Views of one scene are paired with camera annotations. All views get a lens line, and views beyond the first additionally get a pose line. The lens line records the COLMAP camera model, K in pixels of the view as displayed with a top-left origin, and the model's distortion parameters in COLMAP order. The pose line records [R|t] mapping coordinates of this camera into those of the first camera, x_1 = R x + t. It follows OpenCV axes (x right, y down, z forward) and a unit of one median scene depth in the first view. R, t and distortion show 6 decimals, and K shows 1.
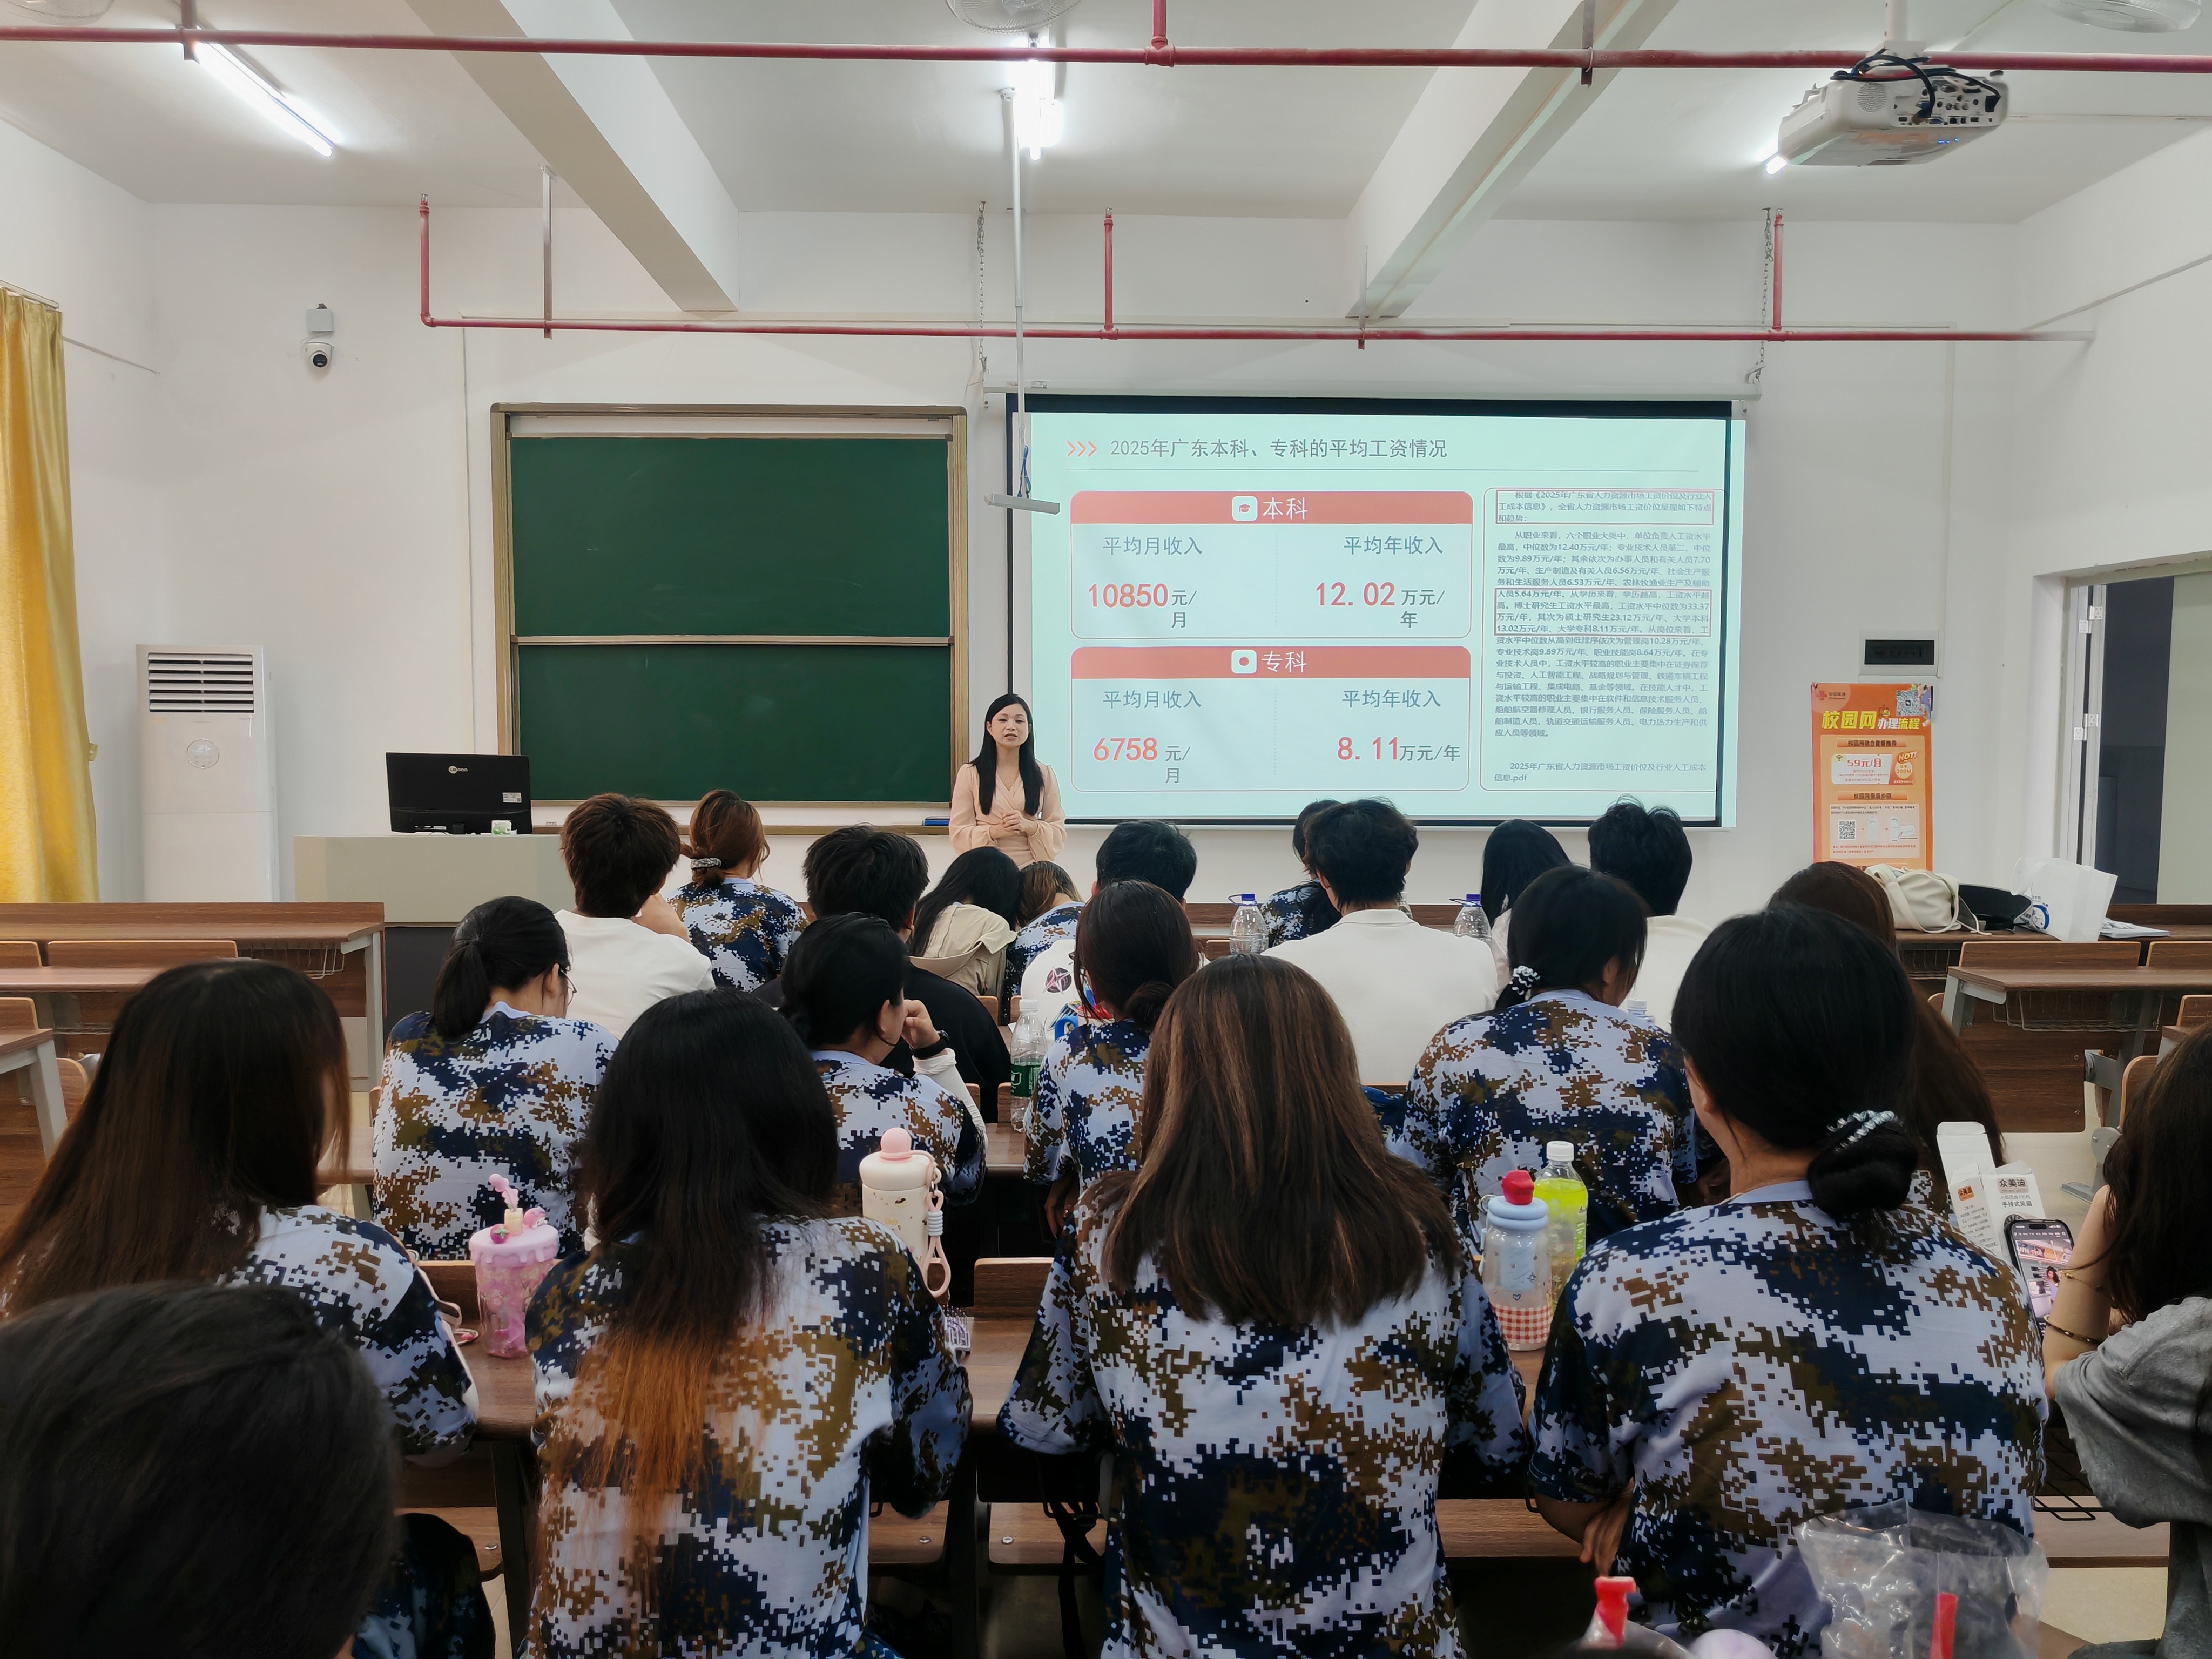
lens RADIAL K [[1743.7, 0, 1104.0], [0, 1743.7, 833.3], [0, 0, 1]] dist [0.065397, -0.004340]
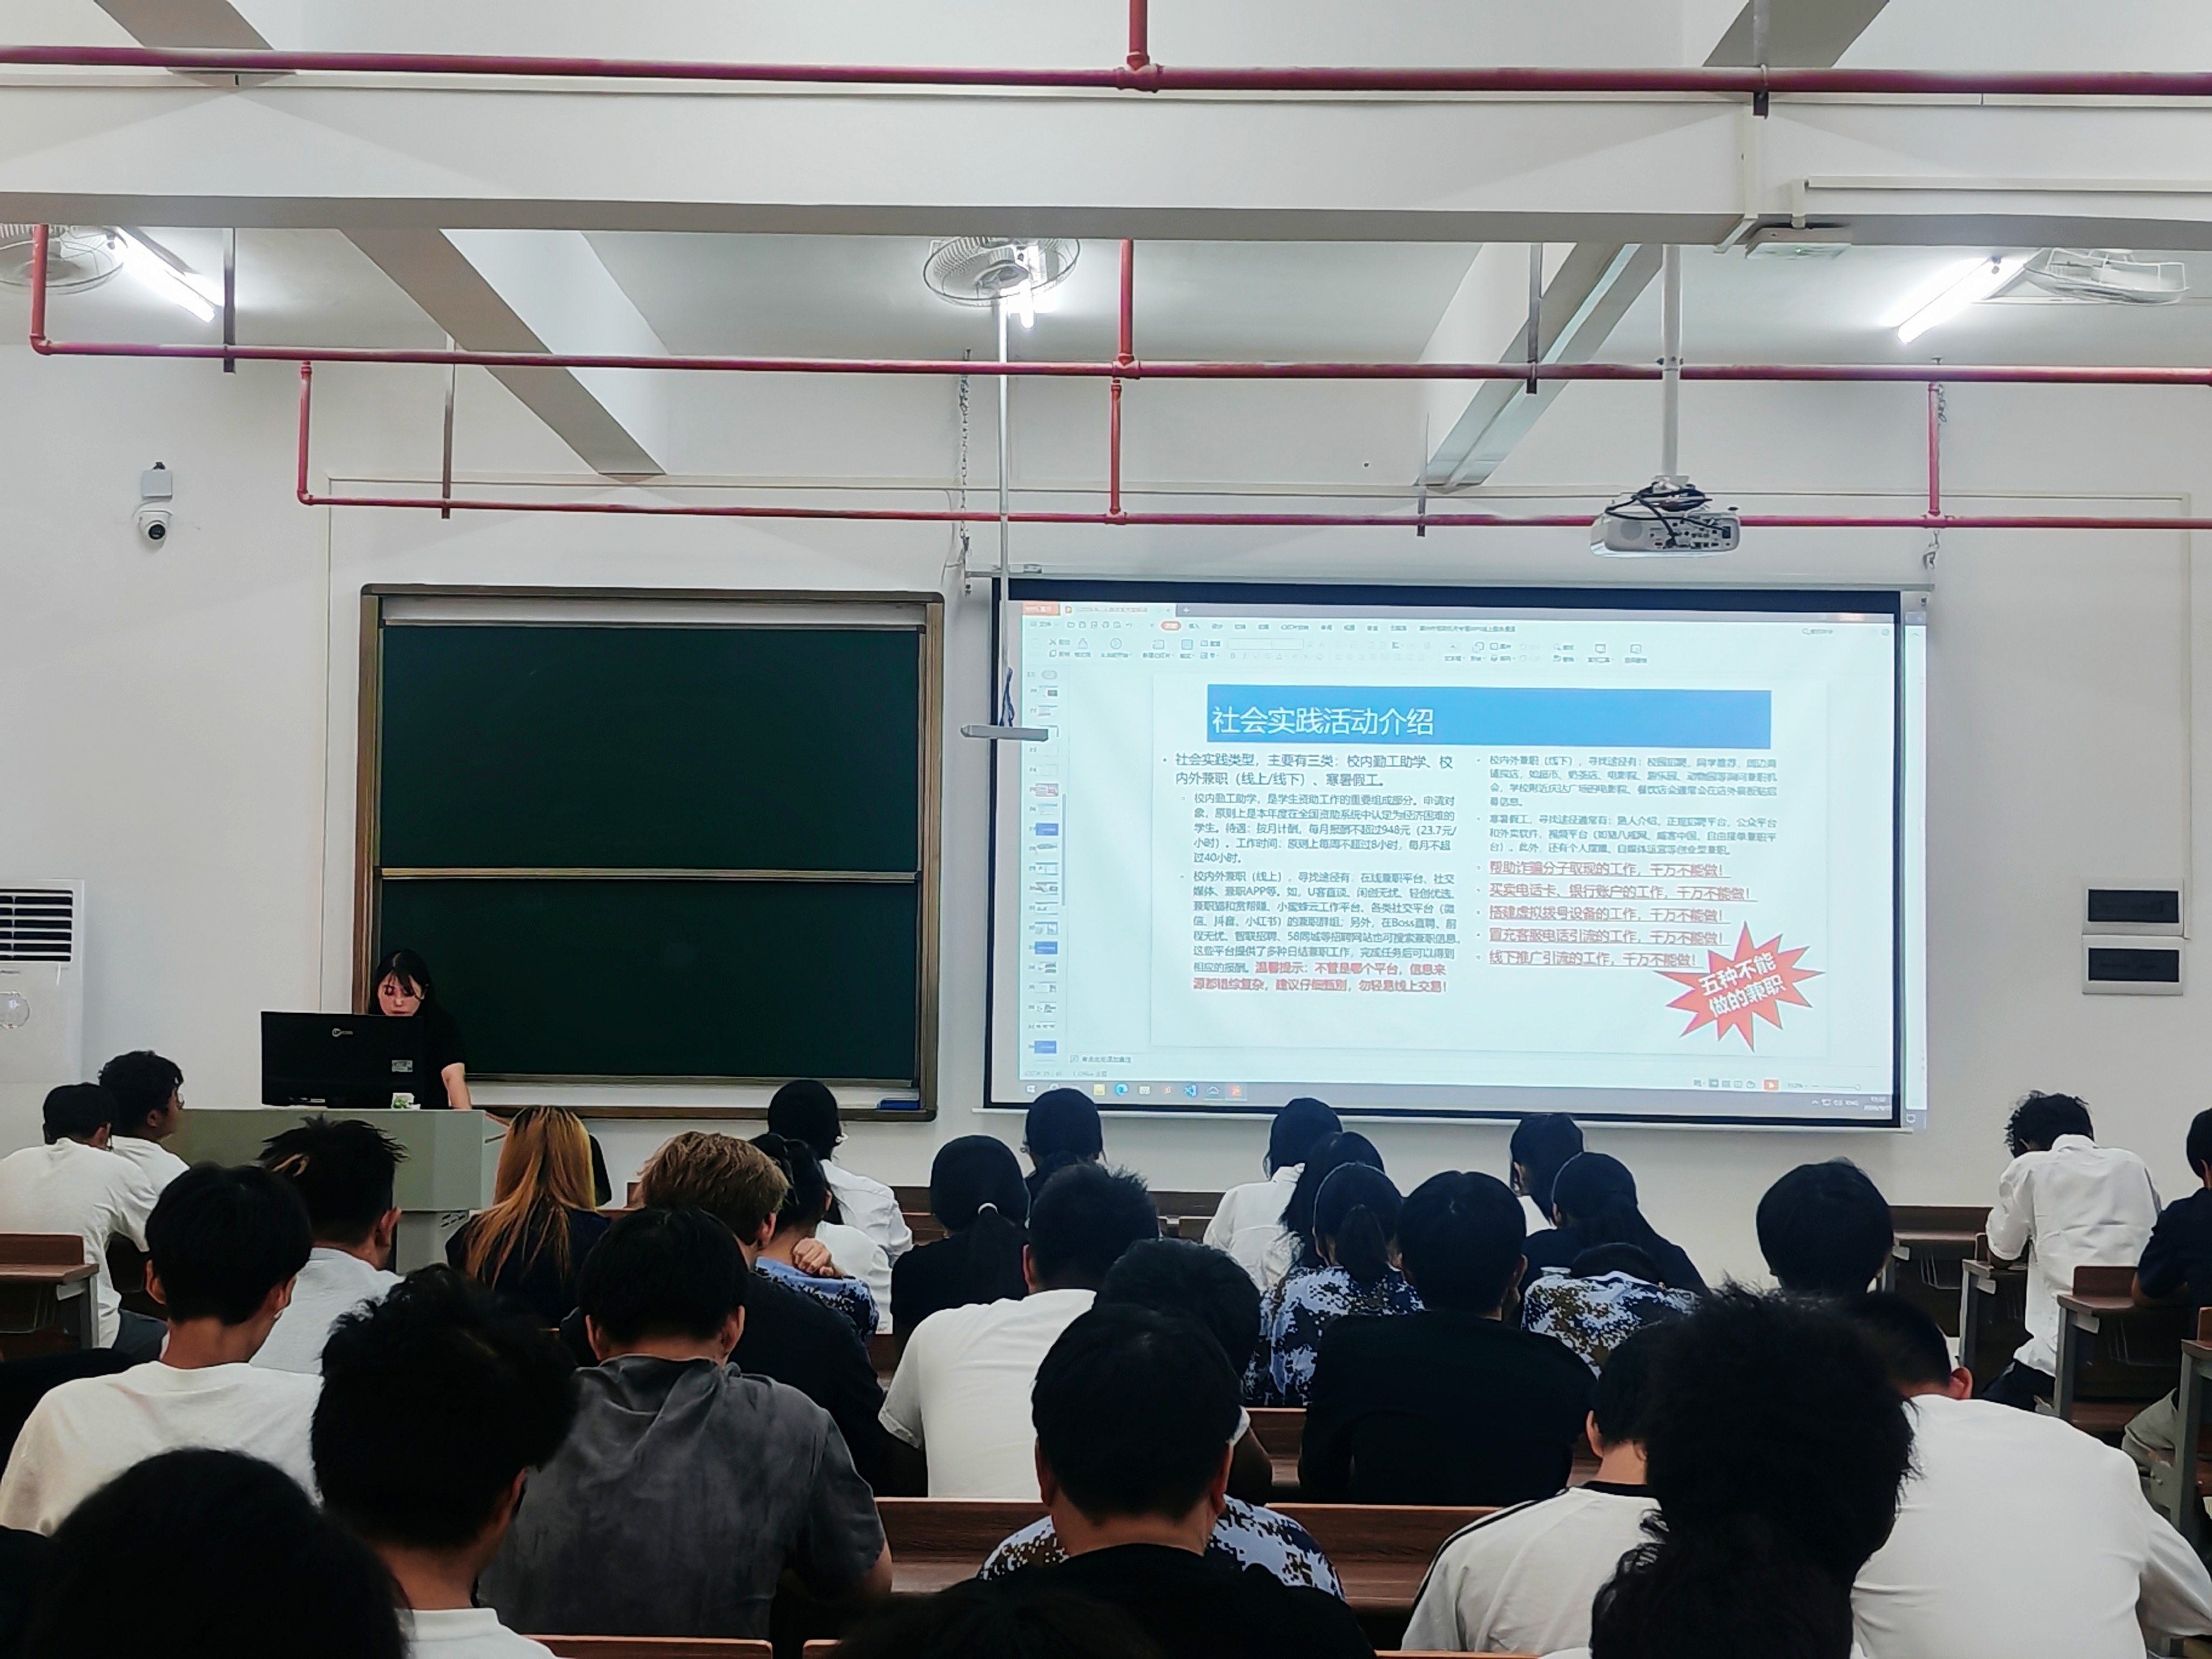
lens RADIAL K [[3499.3, 0, 1106.5], [0, 3499.3, 830.6], [0, 0, 1]] dist [0.063934, 0.000000]
pose [[0.999649, 0.010410, -0.024372, 0.038513], [-0.012910, 0.994413, -0.104768, 0.035868], [0.023145, 0.105046, 0.994198, -0.611960]]
